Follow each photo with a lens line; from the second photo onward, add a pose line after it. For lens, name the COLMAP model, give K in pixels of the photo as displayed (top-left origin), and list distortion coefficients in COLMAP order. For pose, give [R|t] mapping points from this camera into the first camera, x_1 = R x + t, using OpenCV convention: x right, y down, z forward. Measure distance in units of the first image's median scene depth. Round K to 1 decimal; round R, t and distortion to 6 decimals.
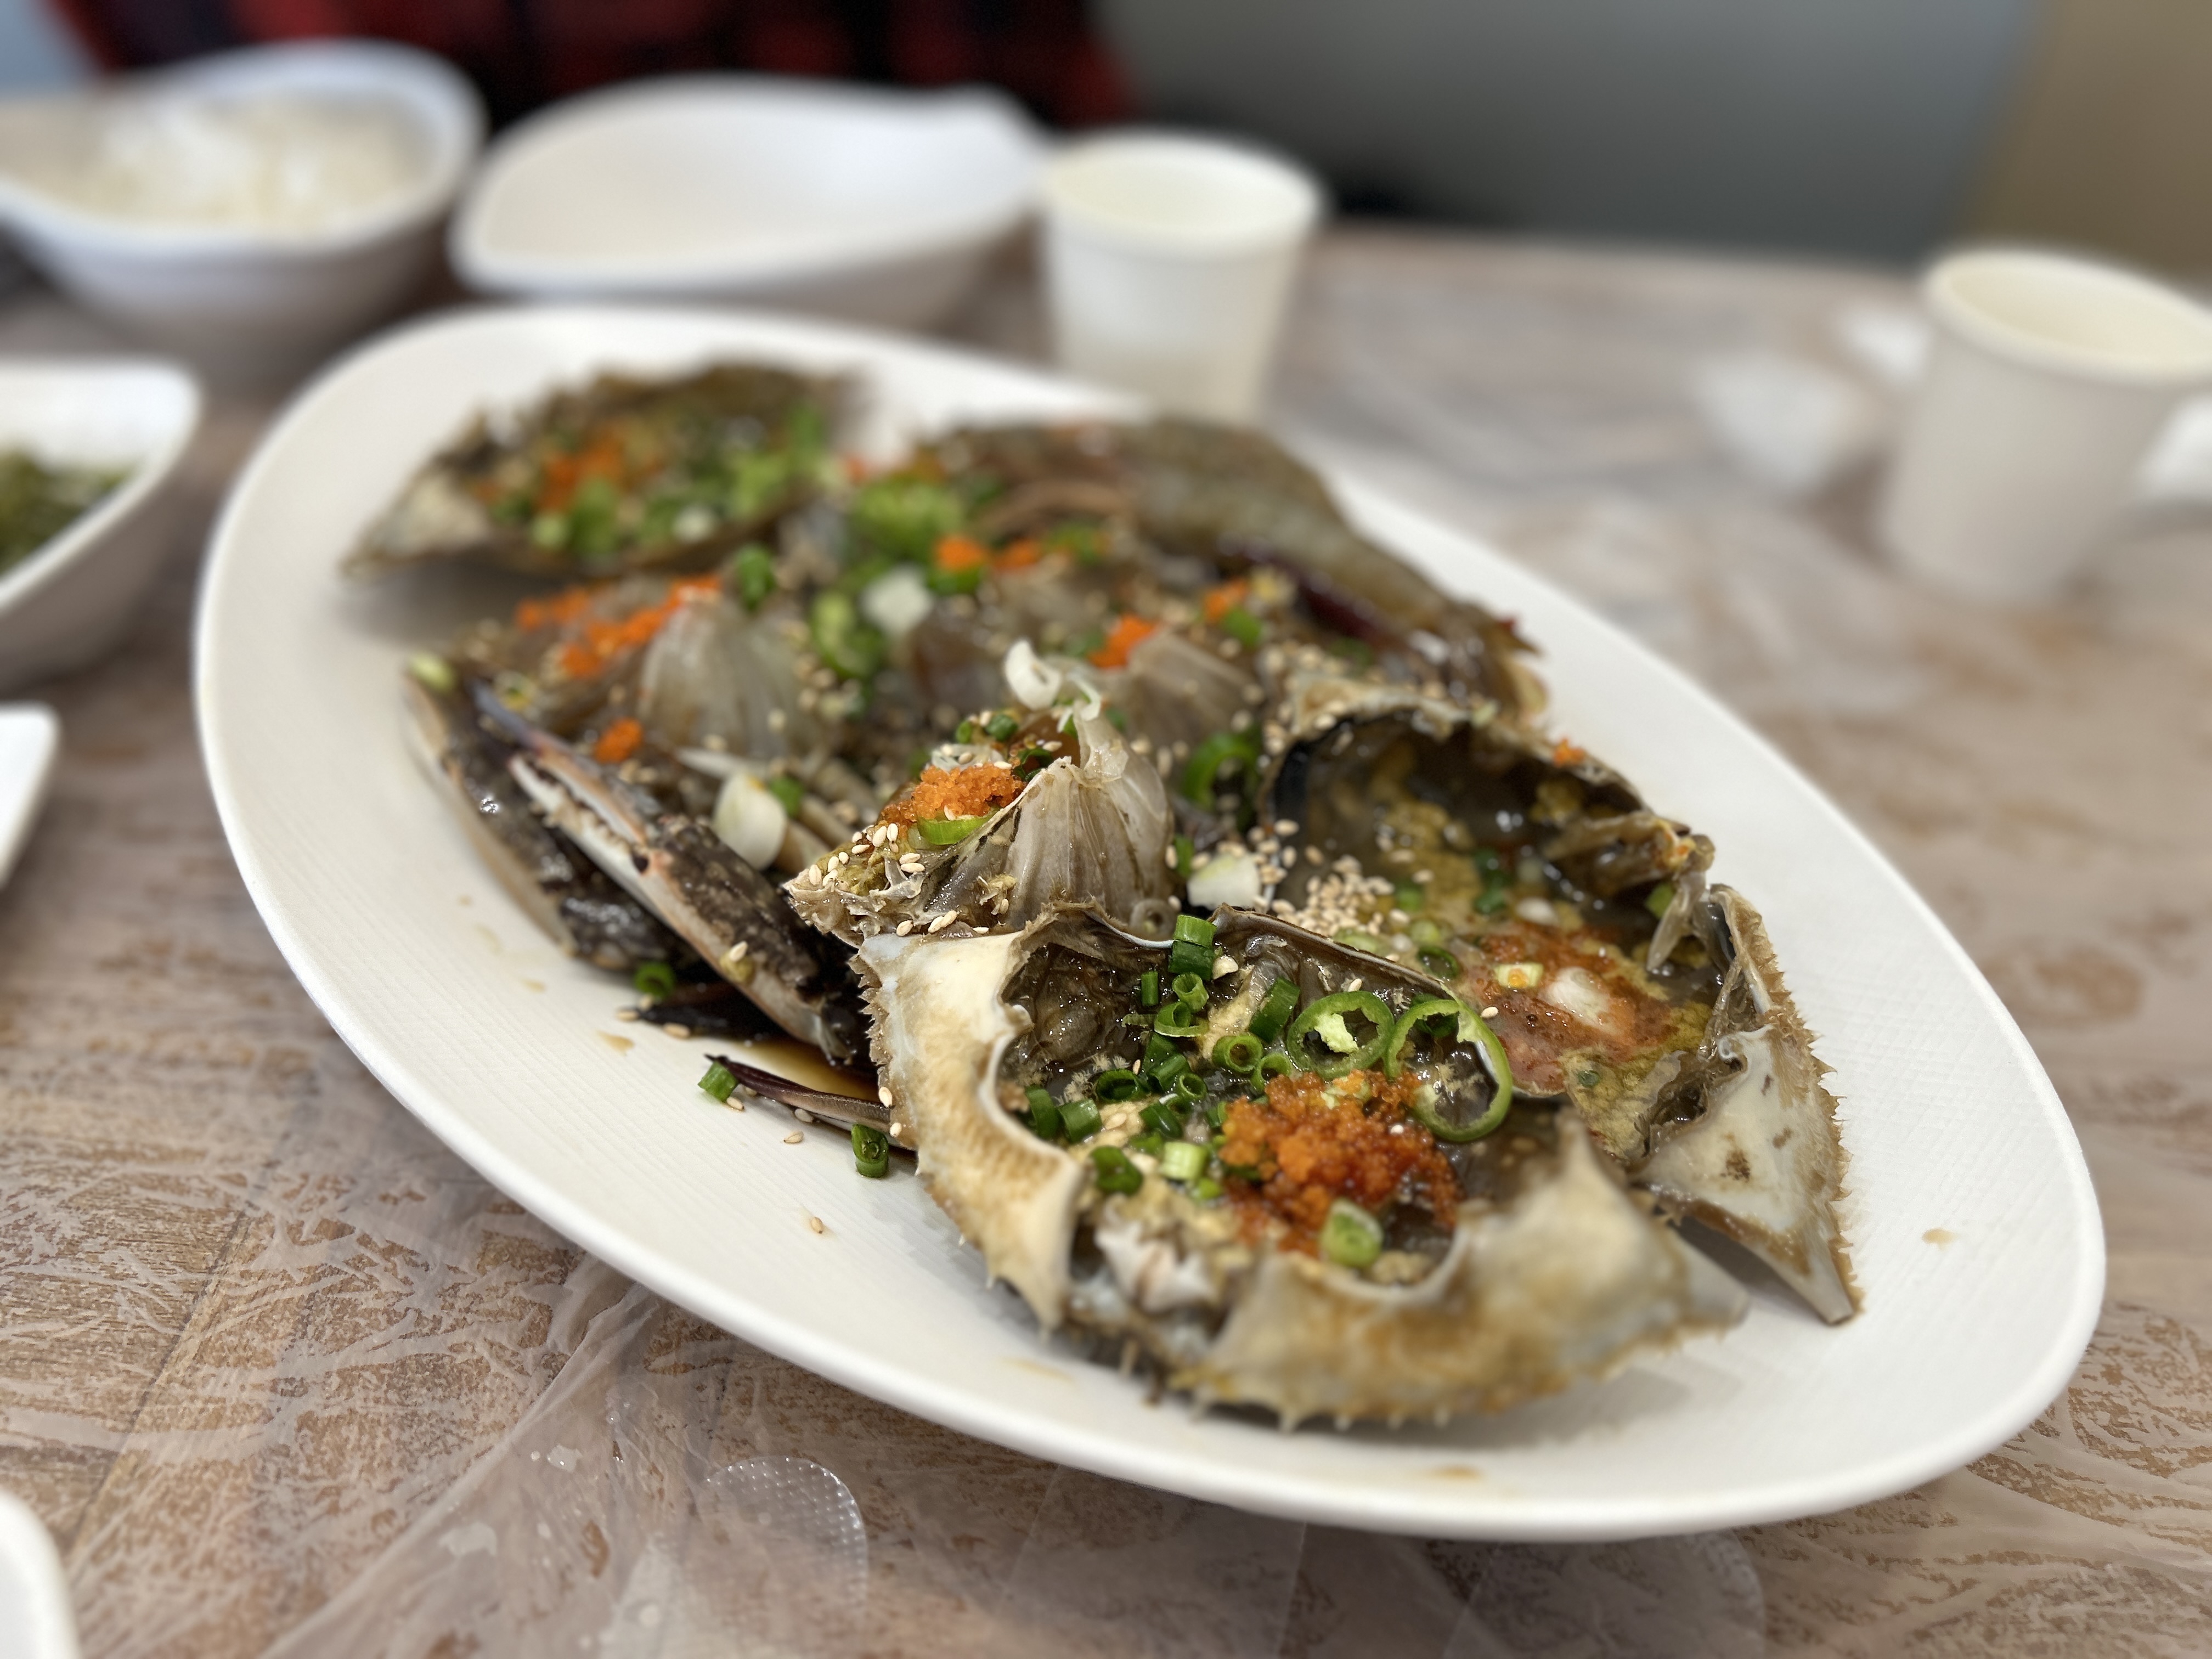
lens RADIAL K [[1718.7, 0, 1092.0], [0, 1718.7, 832.7], [0, 0, 1]] dist [0.044034, -0.106744]
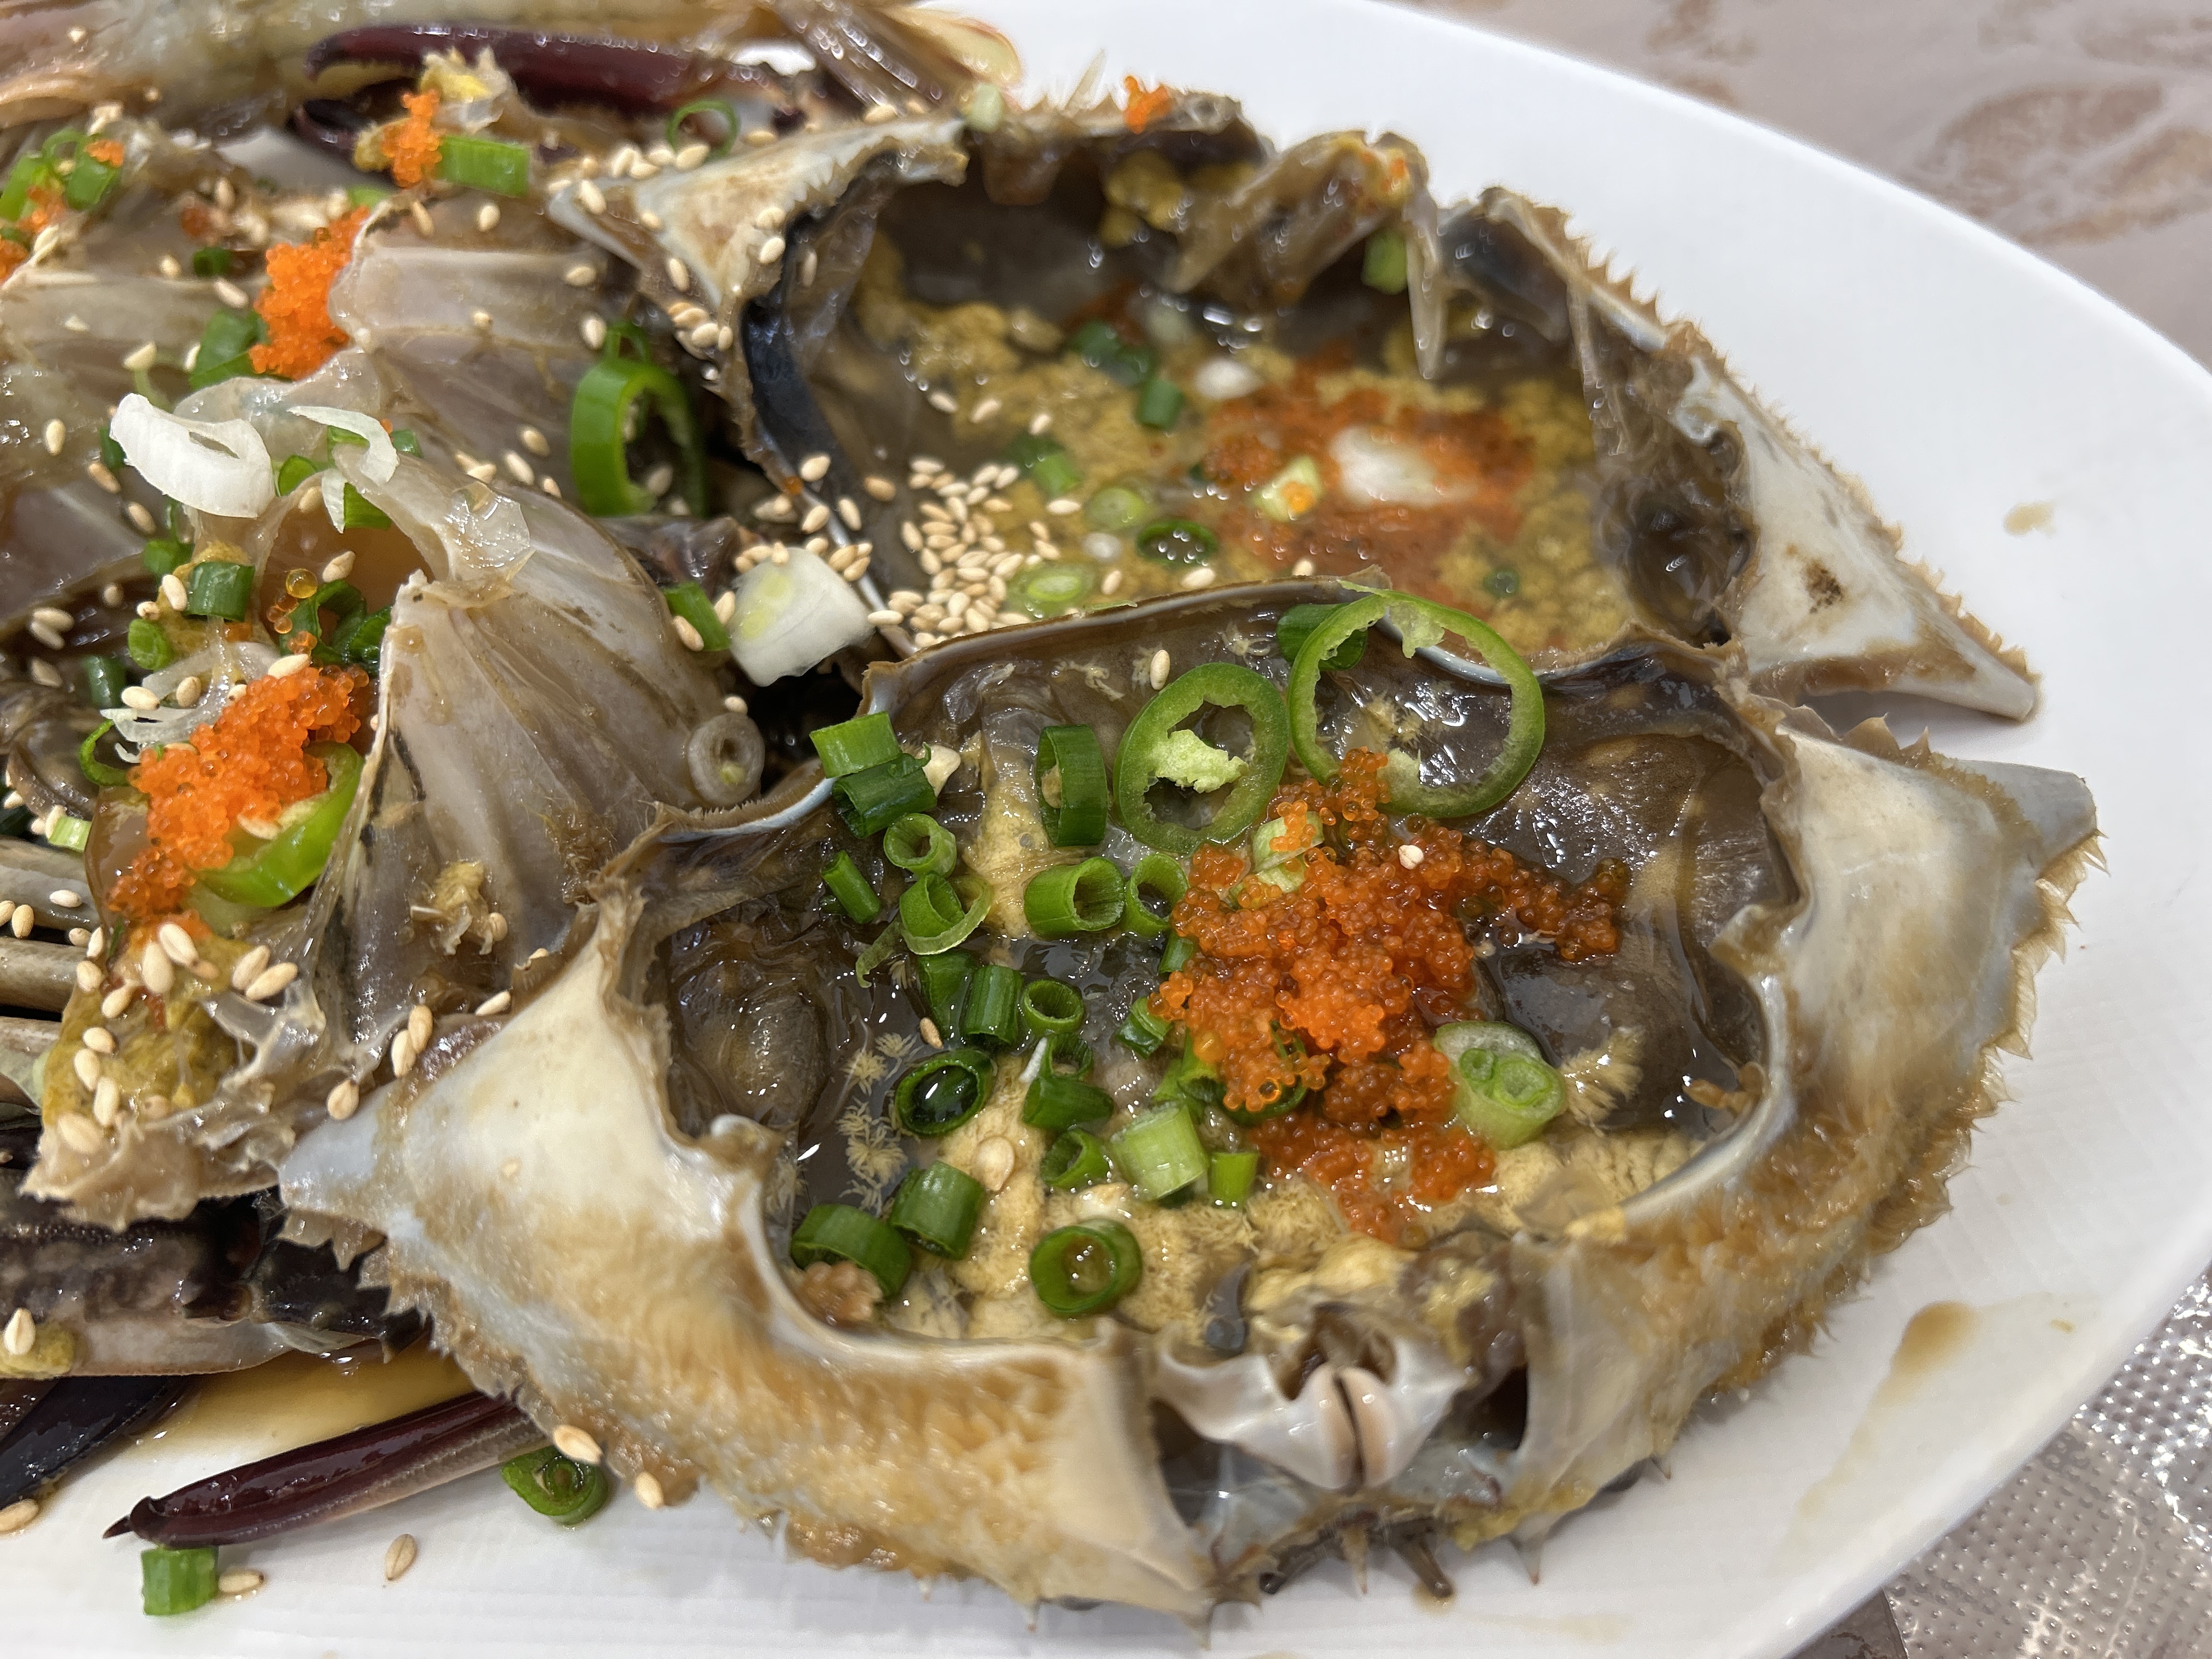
lens RADIAL K [[1718.7, 0, 1092.0], [0, 1718.7, 832.7], [0, 0, 1]] dist [0.044034, -0.106744]
pose [[0.755136, -0.574078, 0.316551, -0.062153], [0.461135, 0.808356, 0.365945, -0.072945], [-0.465967, -0.130365, 0.875146, 0.507517]]
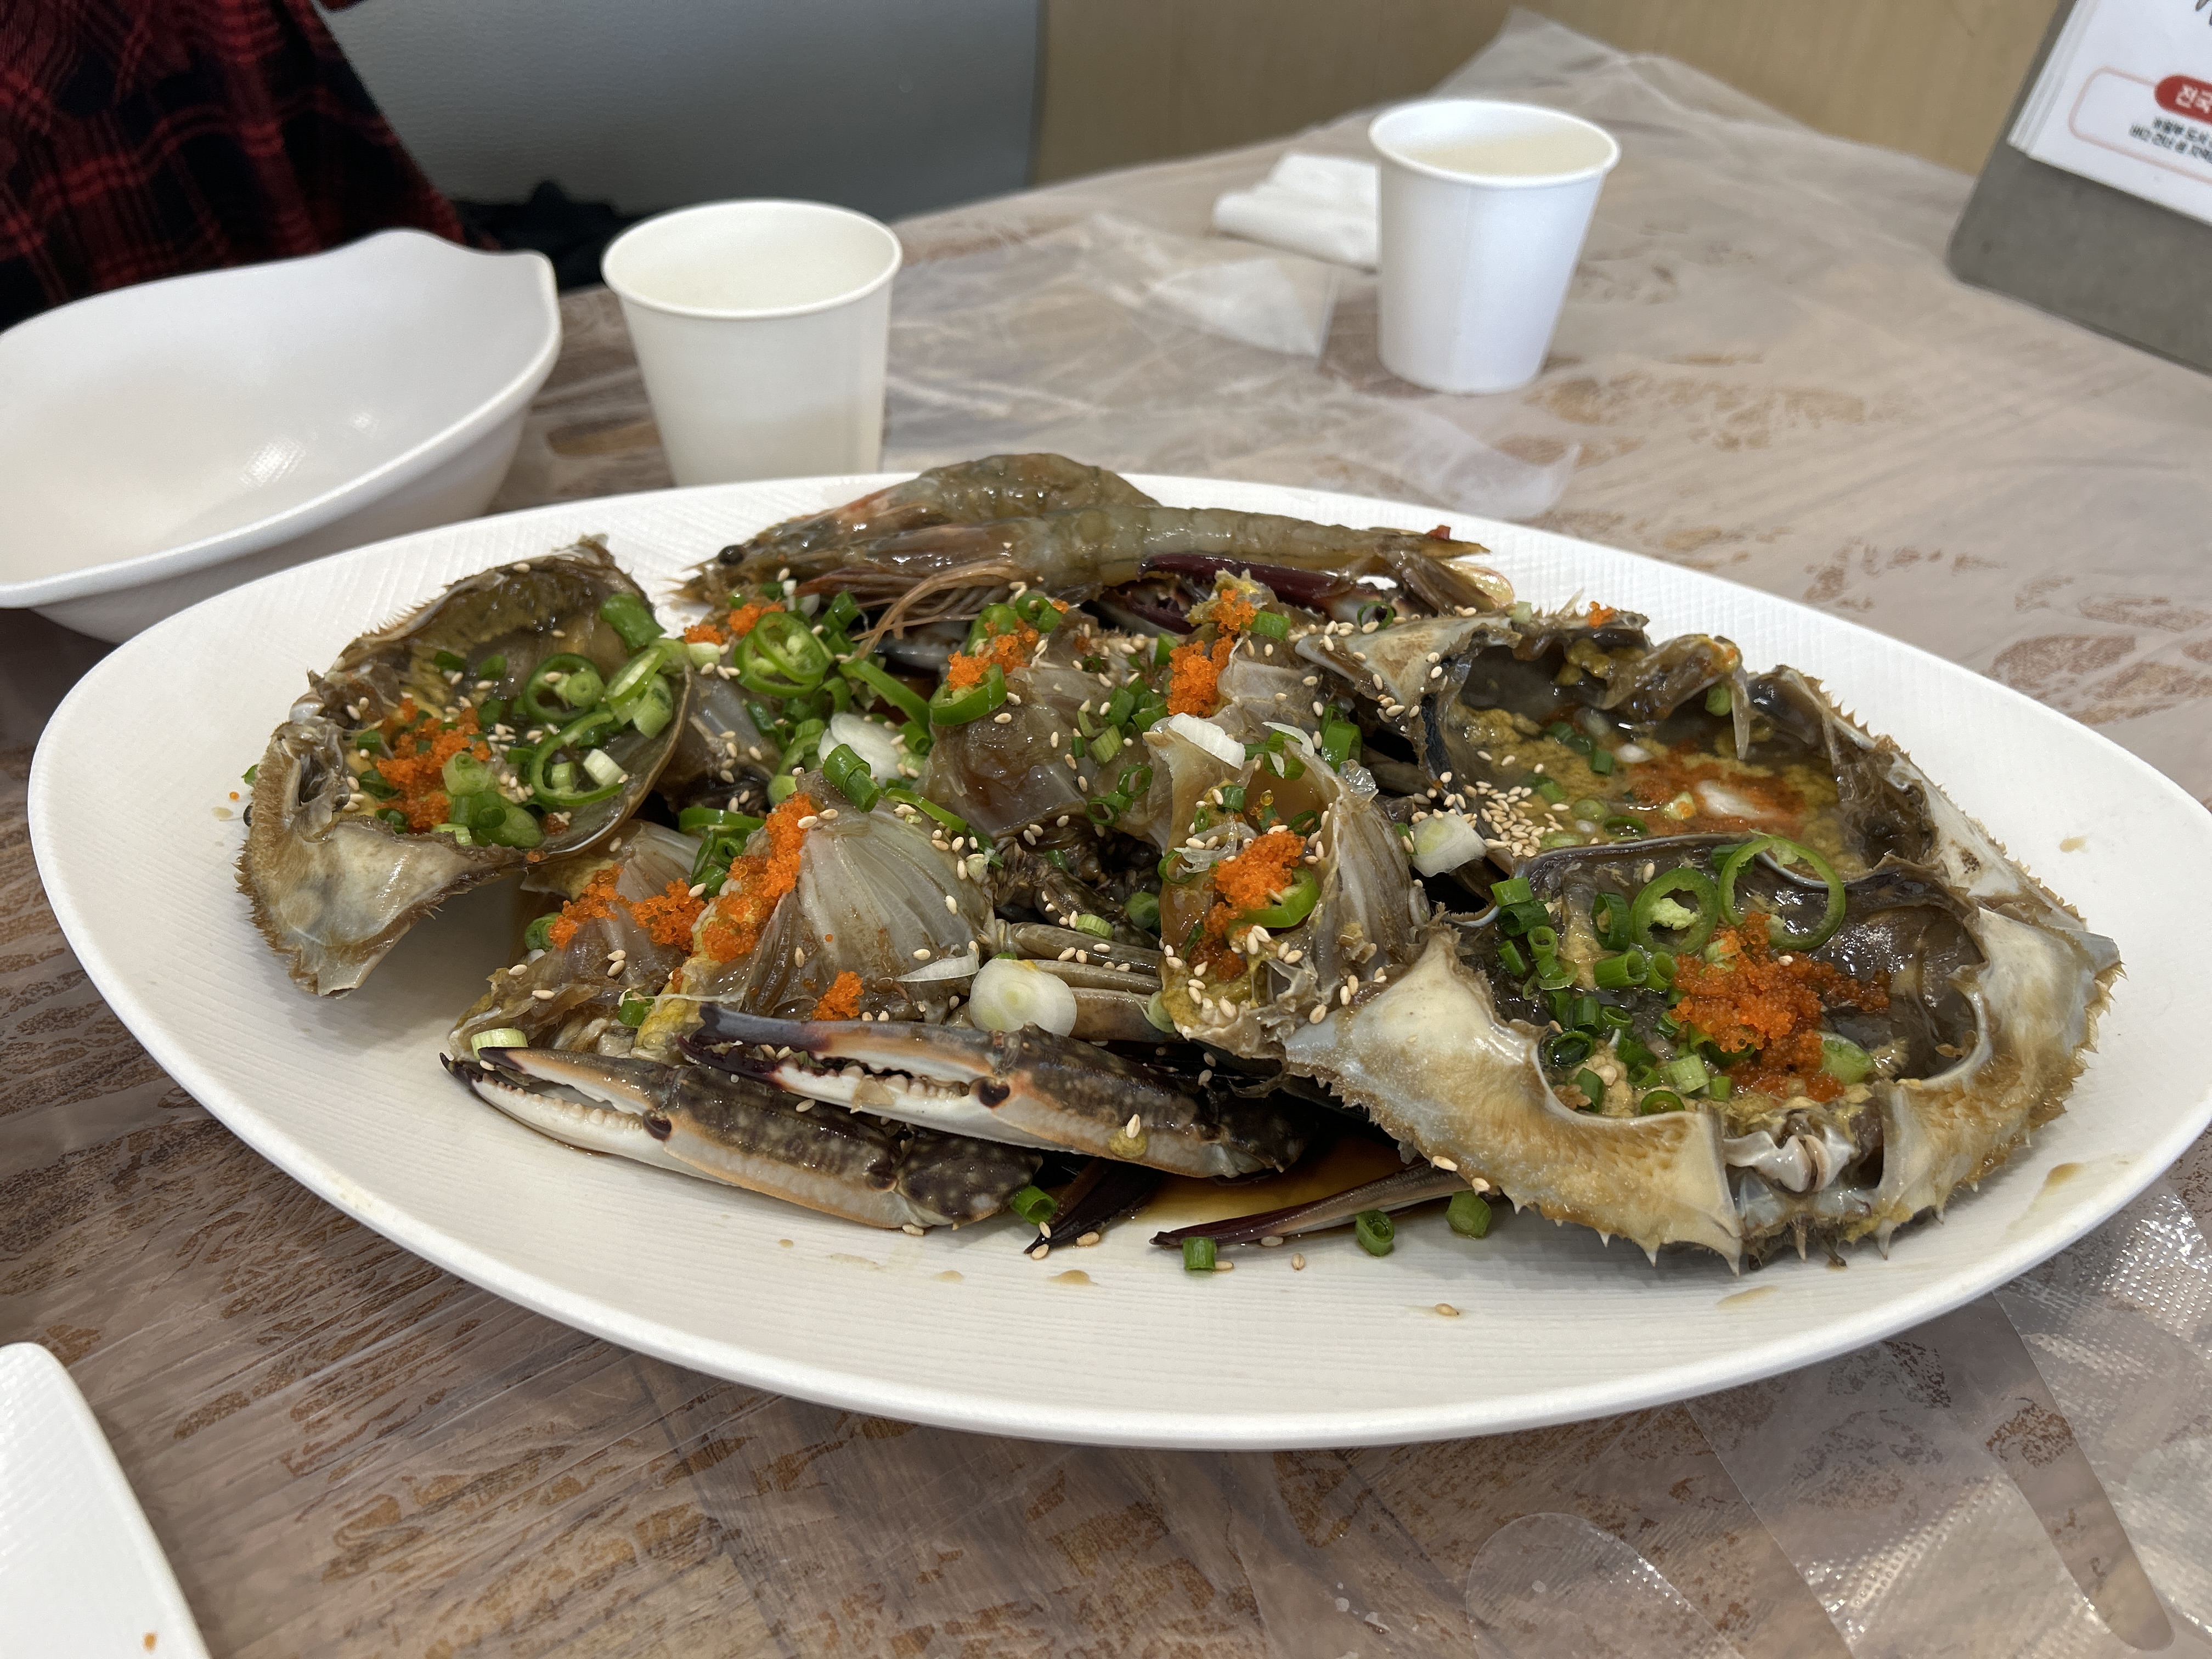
lens RADIAL K [[1709.3, 0, 1065.6], [0, 1709.3, 835.9], [0, 0, 1]] dist [-0.004673, -0.004339]
pose [[0.799047, -0.419883, 0.430375, -0.584159], [0.410476, 0.903964, 0.119825, -0.207077], [-0.439356, 0.080913, 0.894662, 0.173765]]
